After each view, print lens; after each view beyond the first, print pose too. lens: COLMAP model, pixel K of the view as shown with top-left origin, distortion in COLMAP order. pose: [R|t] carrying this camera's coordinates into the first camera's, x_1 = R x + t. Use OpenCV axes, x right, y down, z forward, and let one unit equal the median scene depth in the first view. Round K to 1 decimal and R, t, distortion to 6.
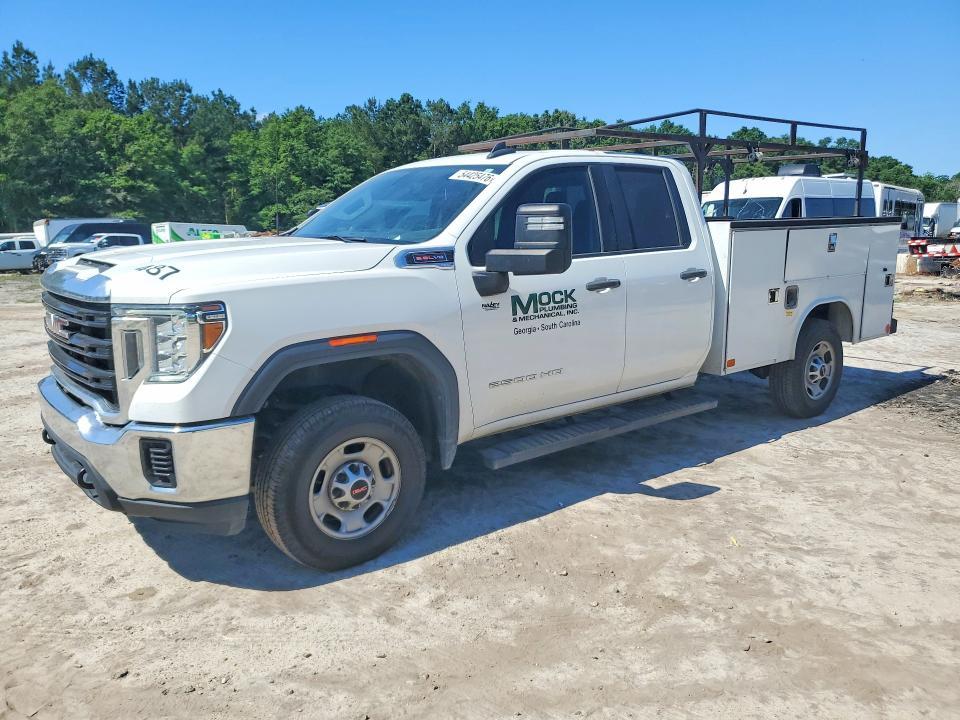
lens RADIAL K [[772.1, 0, 479.5], [0, 772.1, 358.8], [0, 0, 1]] dist [-0.004960, 0.006226]
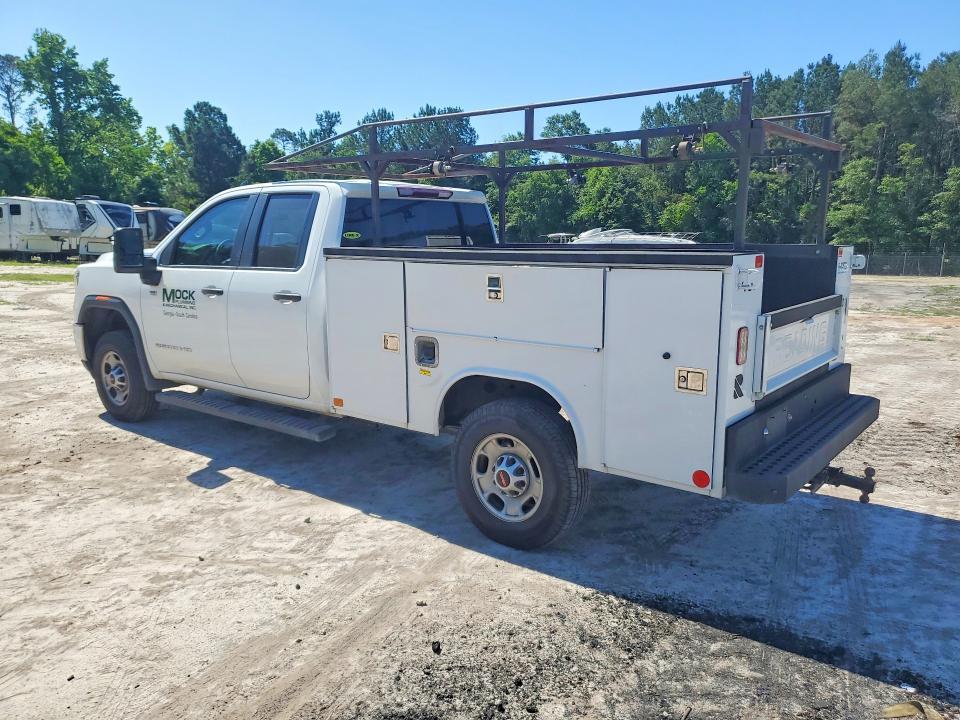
lens RADIAL K [[772.1, 0, 480.3], [0, 772.1, 362.9], [0, 0, 1]] dist [-0.004960, 0.006226]
pose [[0.219304, 0.184129, -0.958124, 1.386320], [-0.183072, 0.972353, 0.144960, -0.229155], [0.958327, 0.143616, 0.246949, 1.054344]]
